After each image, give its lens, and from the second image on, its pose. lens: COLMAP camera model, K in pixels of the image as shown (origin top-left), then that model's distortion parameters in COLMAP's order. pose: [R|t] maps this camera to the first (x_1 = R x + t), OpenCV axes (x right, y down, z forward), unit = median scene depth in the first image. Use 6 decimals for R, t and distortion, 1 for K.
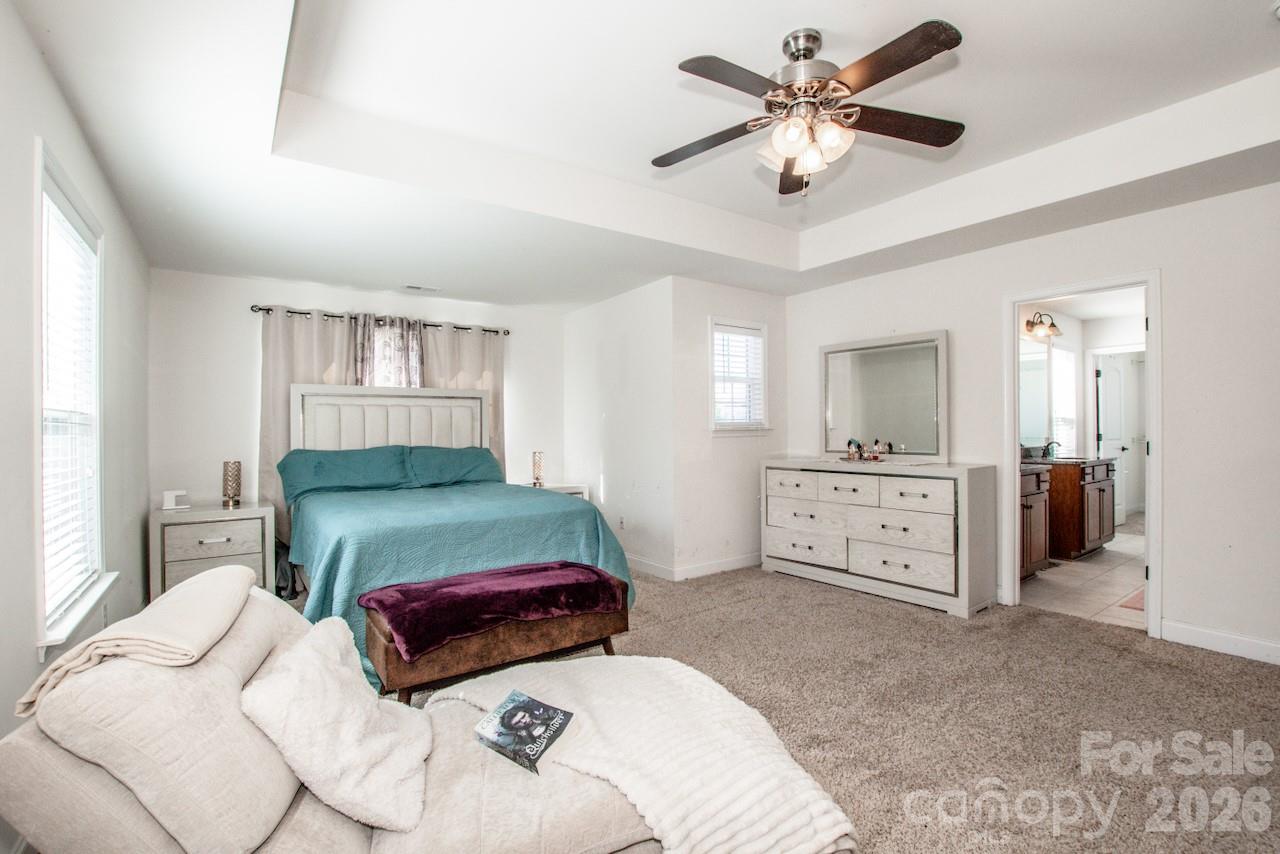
lens RADIAL K [[573.5, 0, 640.0], [0, 573.5, 427.0], [0, 0, 1]] dist [-0.026303, 0.000646]
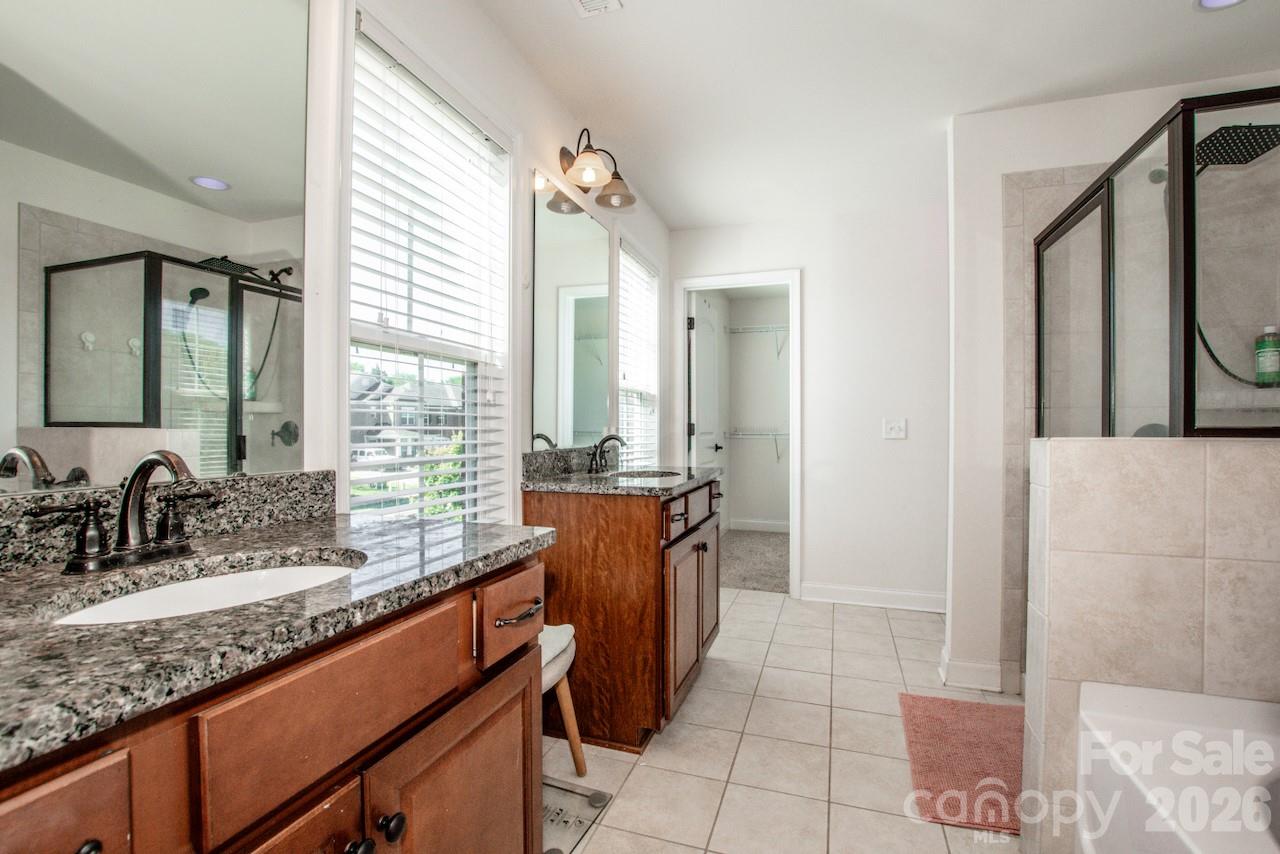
lens RADIAL K [[573.5, 0, 640.0], [0, 573.5, 427.0], [0, 0, 1]] dist [-0.026303, 0.000646]
pose [[0.820731, 0.006215, 0.571282, 0.494518], [-0.006936, 0.999976, -0.000913, 0.019577], [-0.571273, -0.003213, 0.820754, 0.622817]]
